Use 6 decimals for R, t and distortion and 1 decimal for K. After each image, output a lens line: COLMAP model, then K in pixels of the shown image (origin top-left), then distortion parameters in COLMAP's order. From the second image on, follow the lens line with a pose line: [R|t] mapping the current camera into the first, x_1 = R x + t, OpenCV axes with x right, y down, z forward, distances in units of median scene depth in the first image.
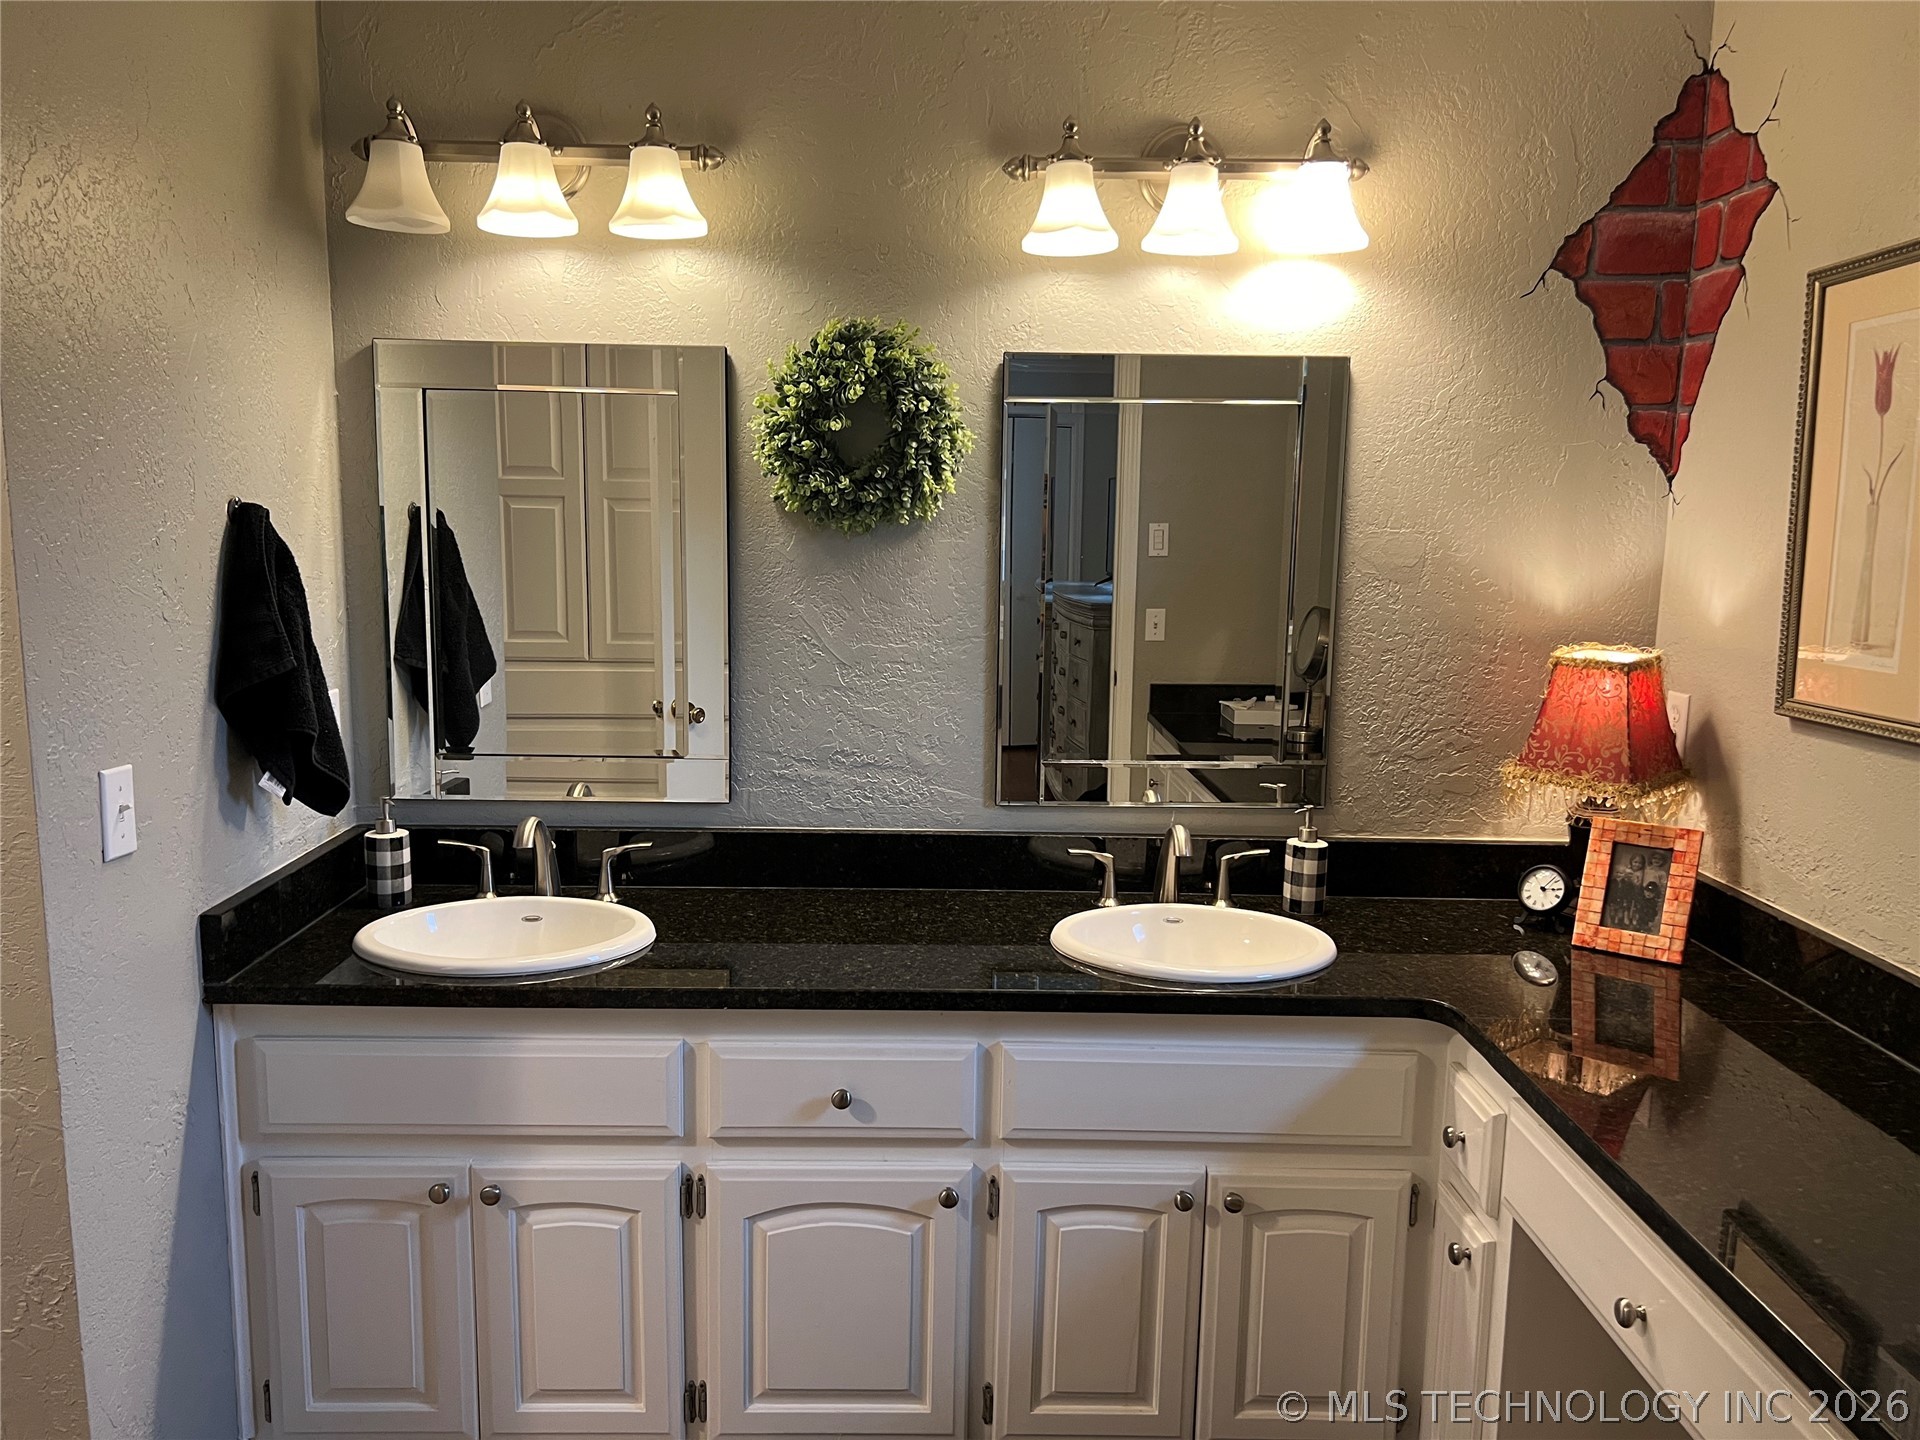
lens RADIAL K [[1454.6, 0, 960.0], [0, 1454.6, 720.0], [0, 0, 1]] dist [0.036990, -0.033360]
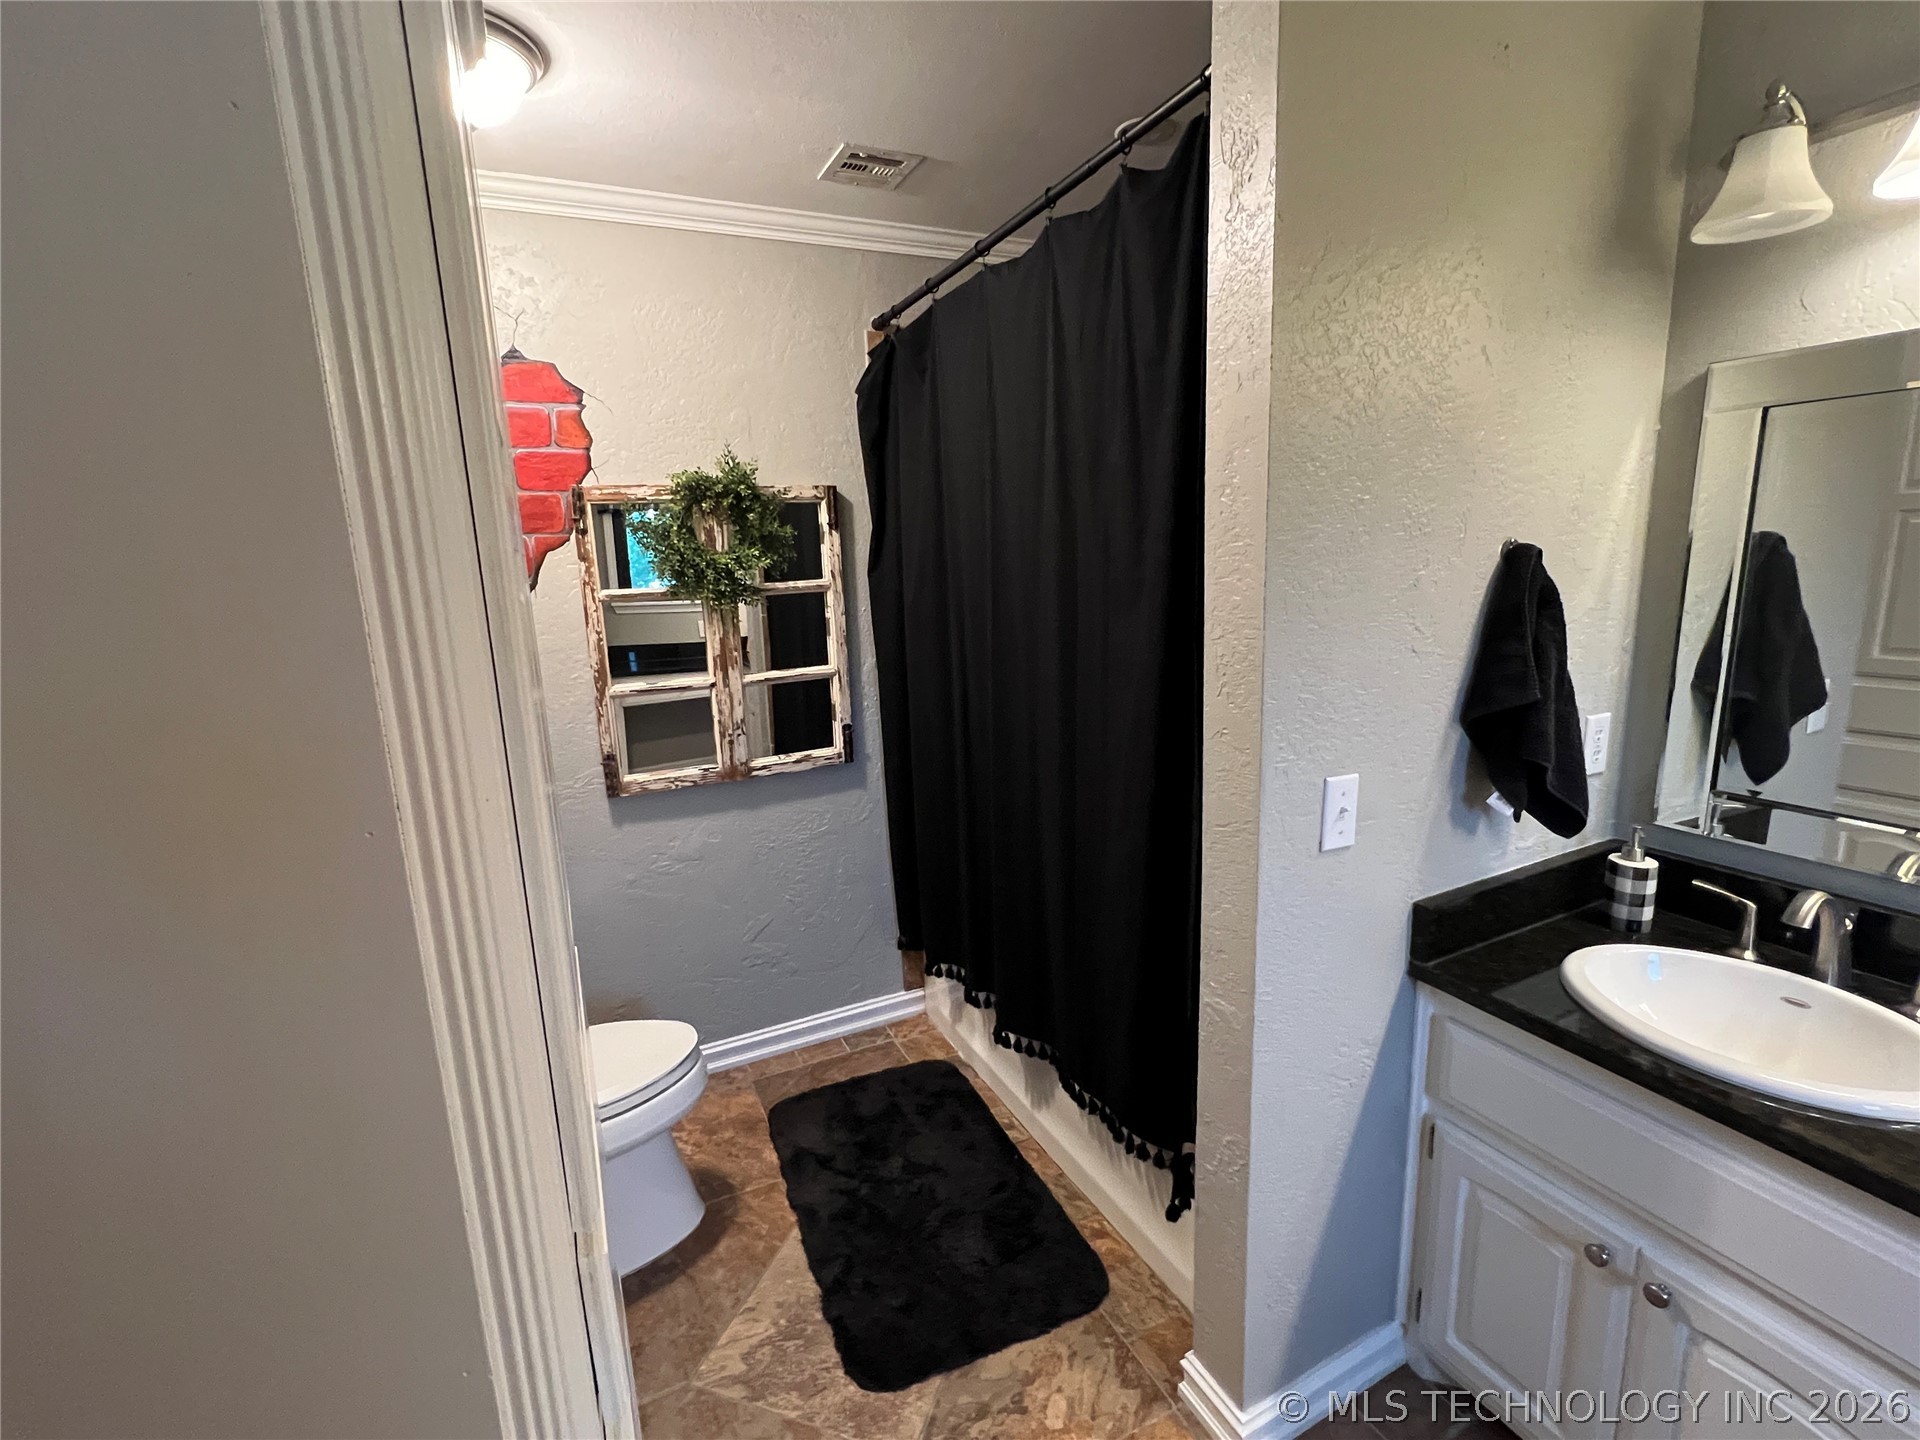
lens RADIAL K [[863.4, 0, 960.0], [0, 863.4, 720.0], [0, 0, 1]] dist [-0.001121, 0.000091]
pose [[0.415002, 0.144226, -0.898316, -0.055518], [-0.083133, 0.989236, 0.120418, -0.051730], [0.906015, 0.024706, 0.422525, 0.300229]]
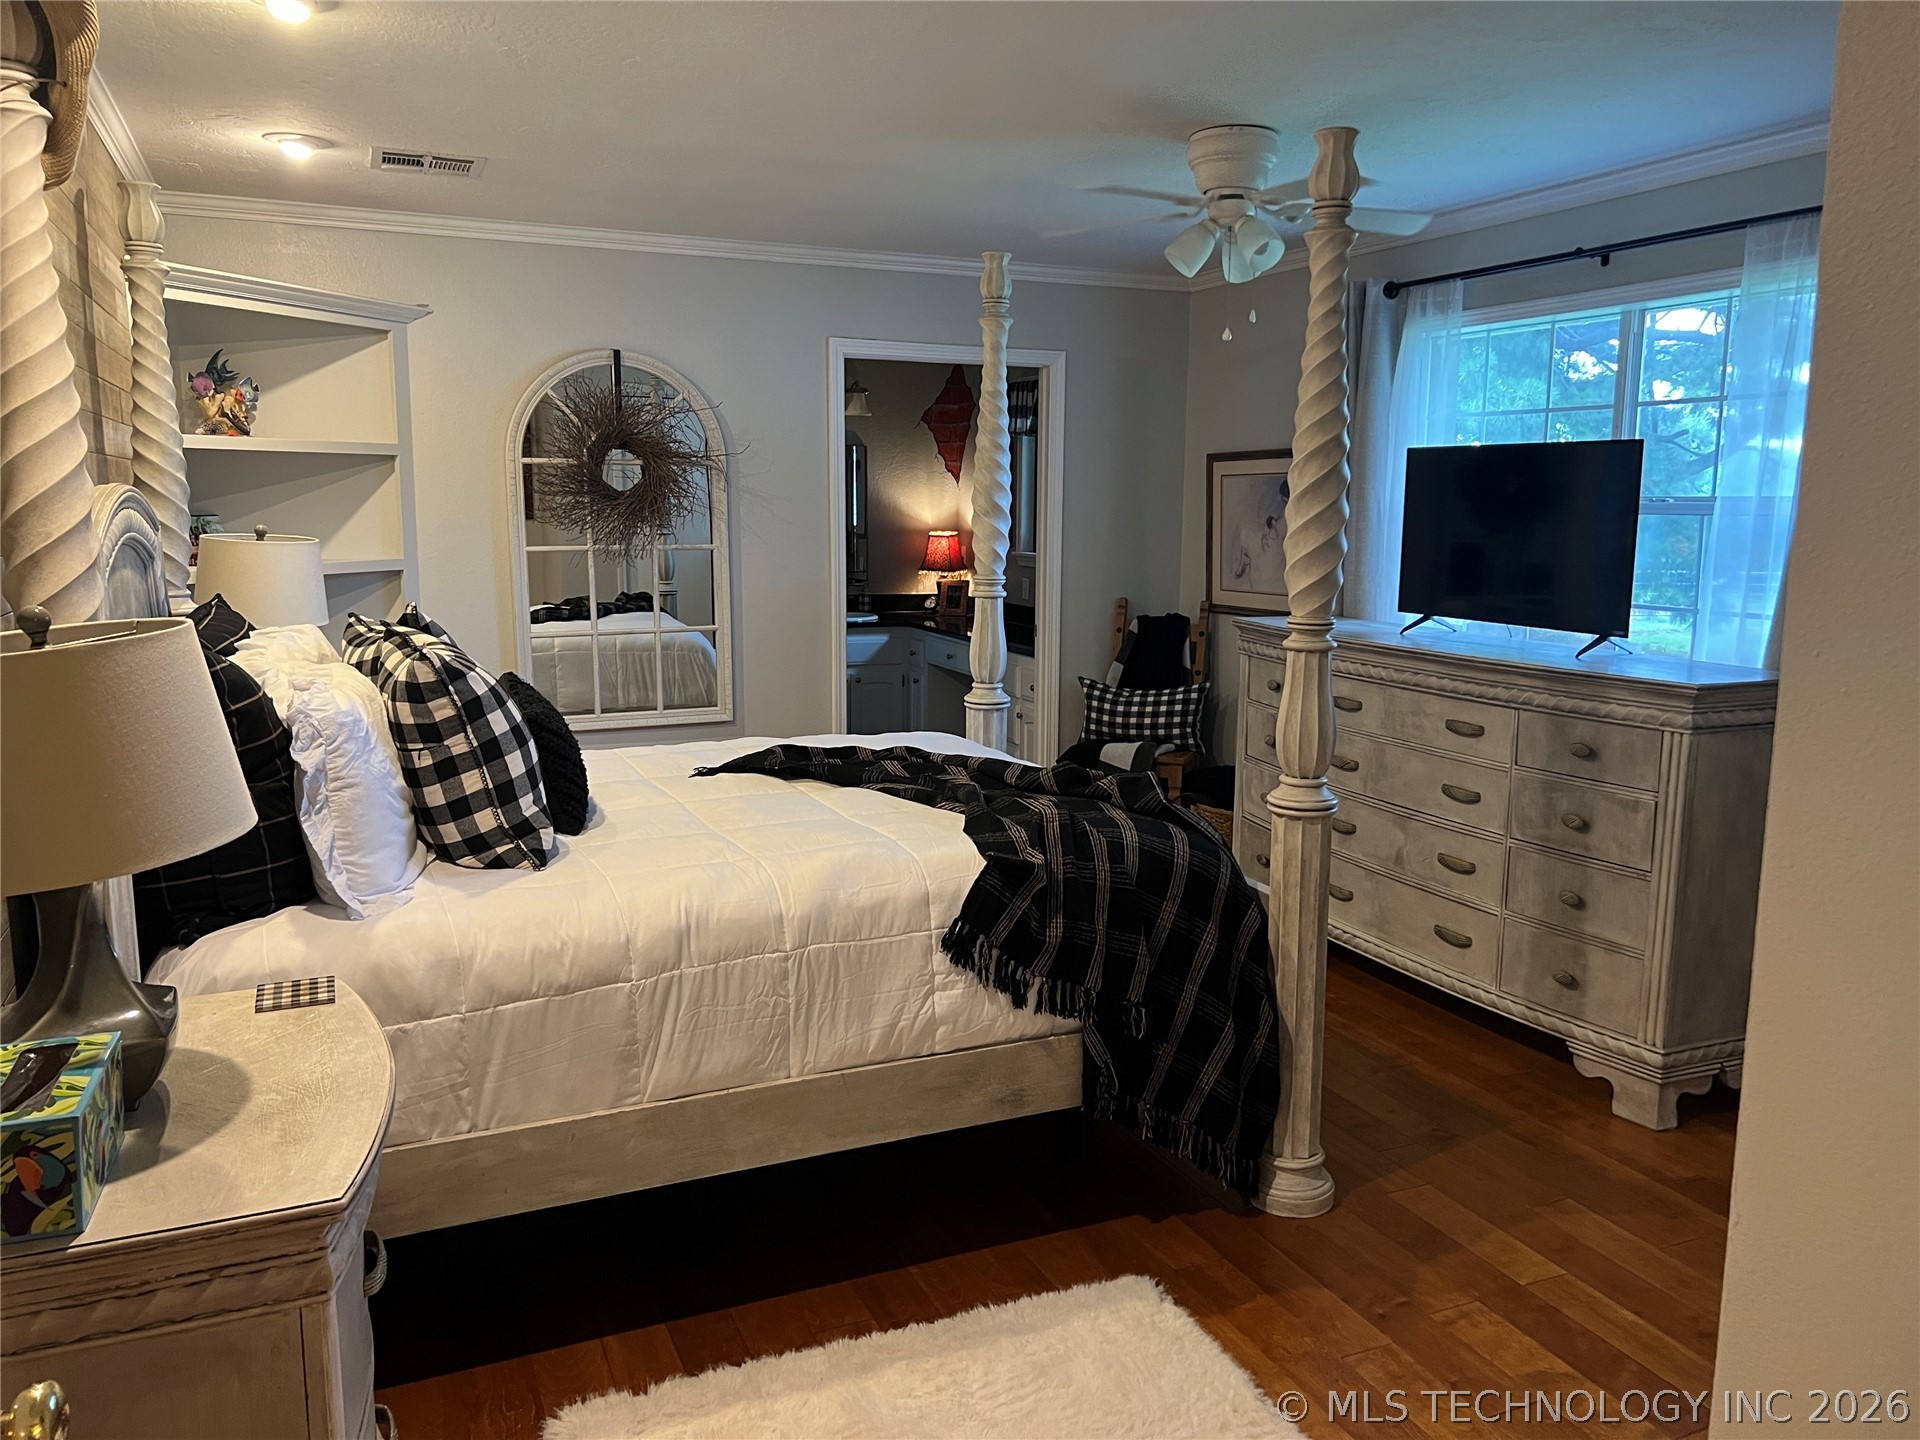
lens RADIAL K [[1448.9, 0, 960.0], [0, 1448.9, 720.0], [0, 0, 1]] dist [0.101439, -0.121465]
pose [[0.919797, -0.068442, 0.386380, -0.939405], [0.063335, 0.997655, 0.025950, 0.326304], [-0.387250, 0.000603, 0.921975, -2.330250]]
